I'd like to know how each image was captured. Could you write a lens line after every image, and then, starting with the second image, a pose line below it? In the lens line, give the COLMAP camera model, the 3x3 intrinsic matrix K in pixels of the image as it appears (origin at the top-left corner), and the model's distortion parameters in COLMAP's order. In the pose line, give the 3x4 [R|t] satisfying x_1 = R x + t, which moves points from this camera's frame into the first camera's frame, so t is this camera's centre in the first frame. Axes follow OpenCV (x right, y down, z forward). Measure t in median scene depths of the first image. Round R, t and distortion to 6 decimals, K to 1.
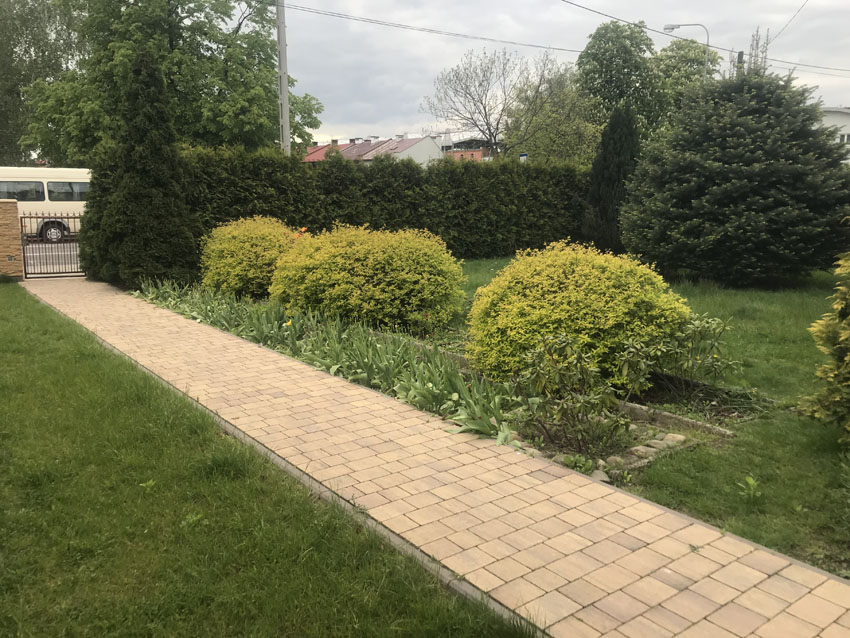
lens RADIAL K [[693.3, 0, 427.5], [0, 693.3, 296.7], [0, 0, 1]] dist [0.033401, -0.011400]
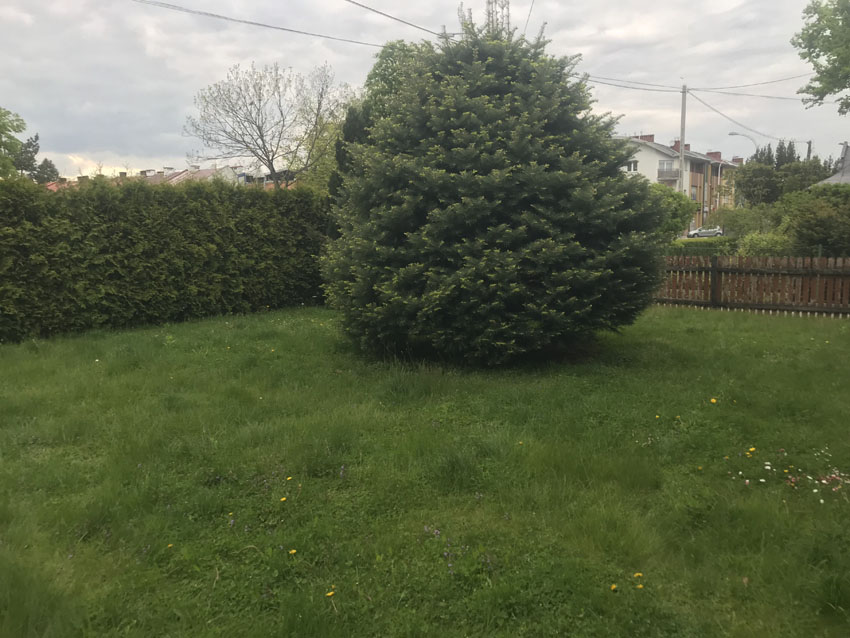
lens RADIAL K [[693.3, 0, 427.5], [0, 693.3, 296.7], [0, 0, 1]] dist [0.033401, -0.011400]
pose [[0.970055, -0.052897, 0.237054, 0.255015], [0.063546, 0.997274, -0.037503, -0.059667], [-0.234424, 0.051444, 0.970772, 0.418924]]
